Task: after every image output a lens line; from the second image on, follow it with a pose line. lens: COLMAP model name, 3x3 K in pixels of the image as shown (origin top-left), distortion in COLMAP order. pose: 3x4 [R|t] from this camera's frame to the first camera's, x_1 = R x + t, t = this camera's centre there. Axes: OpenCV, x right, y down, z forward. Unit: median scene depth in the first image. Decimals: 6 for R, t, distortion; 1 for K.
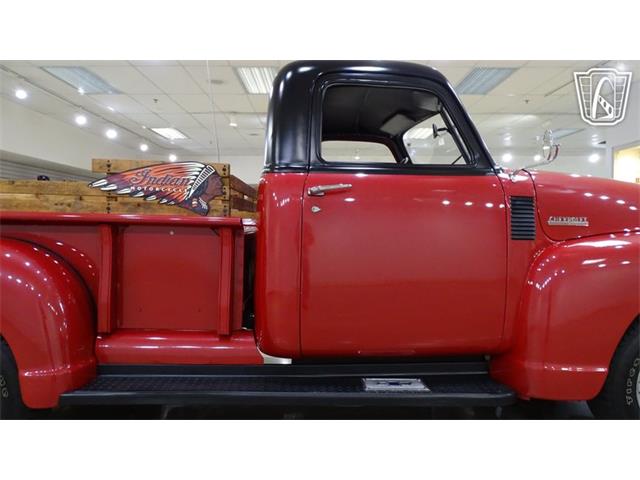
lens RADIAL K [[448.6, 0, 321.6], [0, 448.6, 241.2], [0, 0, 1]] dist [-0.000240, 0.000486]
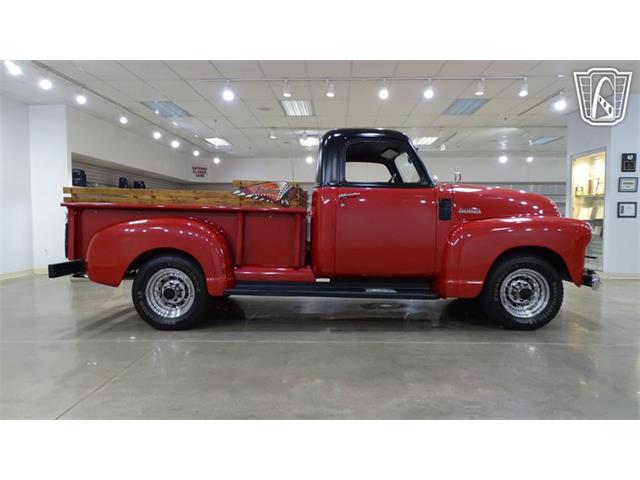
lens RADIAL K [[448.8, 0, 320.1], [0, 448.8, 243.0], [0, 0, 1]] dist [0.002474, -0.000588]
pose [[0.998953, 0.004465, -0.045540, -0.019788], [-0.003738, 0.999864, 0.016043, 0.067950], [0.045606, -0.015856, 0.998834, -1.024414]]
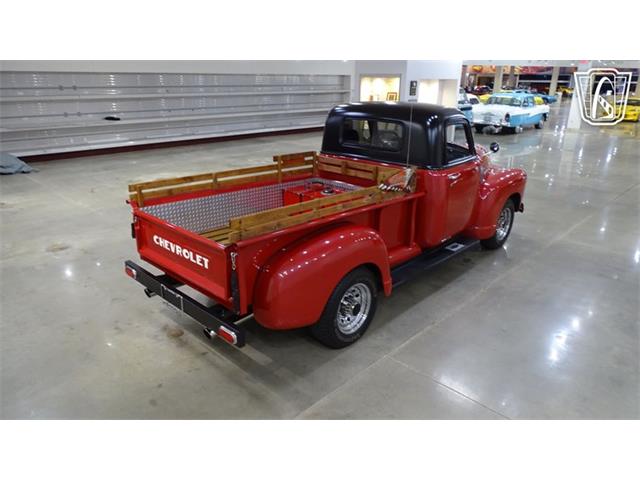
lens RADIAL K [[452.1, 0, 320.6], [0, 452.1, 240.7], [0, 0, 1]] dist [-0.001116, 0.001582]
pose [[0.705834, -0.235044, 0.668246, -2.017876], [0.020745, 0.949802, 0.312164, -0.514919], [-0.708074, -0.206473, 0.675278, -0.179688]]
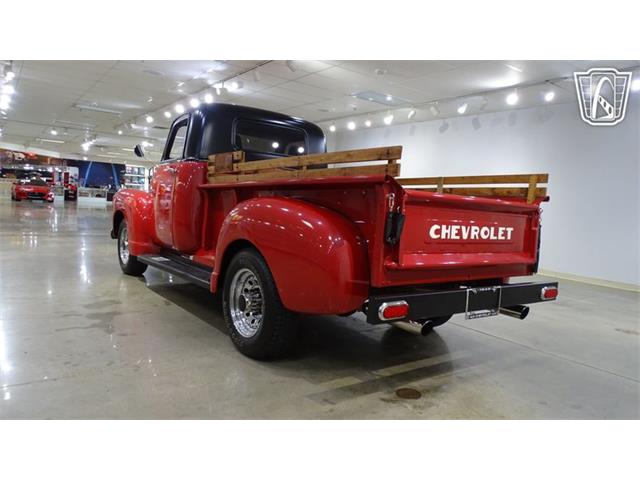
lens RADIAL K [[452.3, 0, 320.1], [0, 452.3, 243.5], [0, 0, 1]] dist [-0.000809, 0.001116]
pose [[-0.574857, -0.111523, 0.810618, -2.057322], [-0.036999, 0.993198, 0.110403, -0.061987], [-0.817417, 0.033474, -0.575073, 2.397743]]
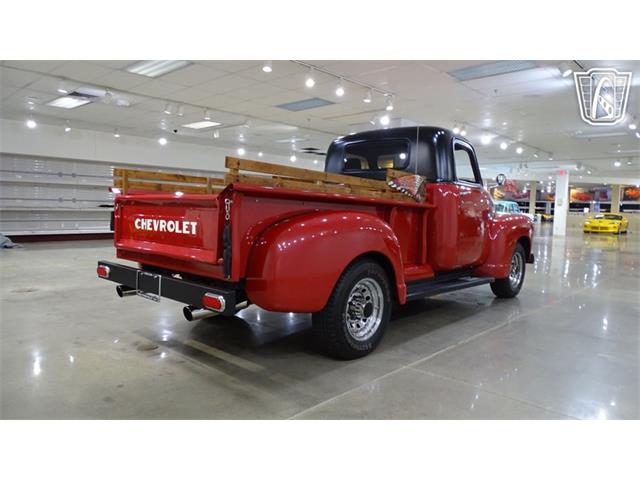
lens RADIAL K [[452.1, 0, 320.6], [0, 452.1, 240.7], [0, 0, 1]] dist [-0.001116, 0.001582]
pose [[0.691002, -0.034518, 0.722029, -1.972620], [0.004815, 0.999057, 0.043154, 0.019742], [-0.722837, -0.026343, 0.690516, -0.044710]]
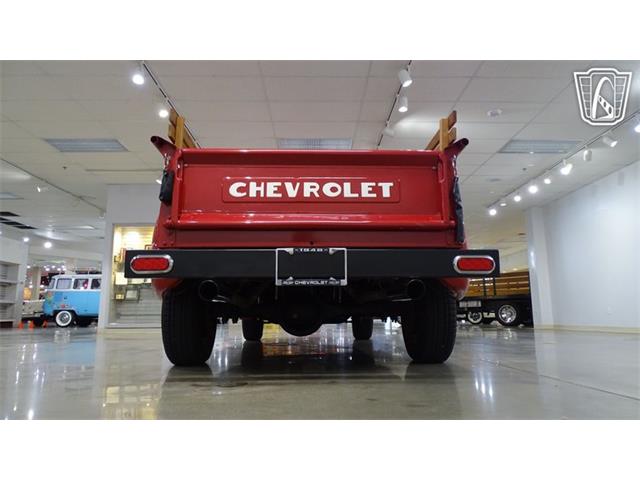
lens RADIAL K [[448.8, 0, 320.1], [0, 448.8, 243.0], [0, 0, 1]] dist [0.002474, -0.000588]
pose [[-0.001725, 0.162449, 0.986715, -2.298025], [0.043078, 0.985813, -0.162225, 0.327436], [-0.999070, 0.042226, -0.008698, 1.309272]]
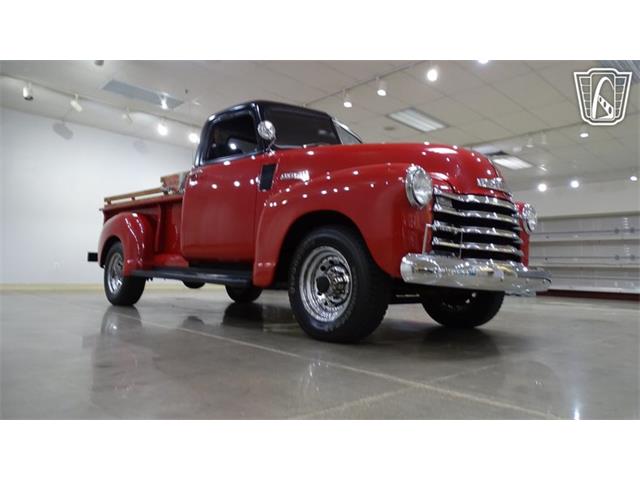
lens RADIAL K [[448.1, 0, 319.0], [0, 448.1, 243.6], [0, 0, 1]] dist [0.002726, 0.000868]
pose [[0.677657, -0.025260, -0.734944, 1.733163], [-0.063853, 0.993614, -0.093026, 0.320917], [0.732601, 0.109969, 0.671717, 0.076176]]
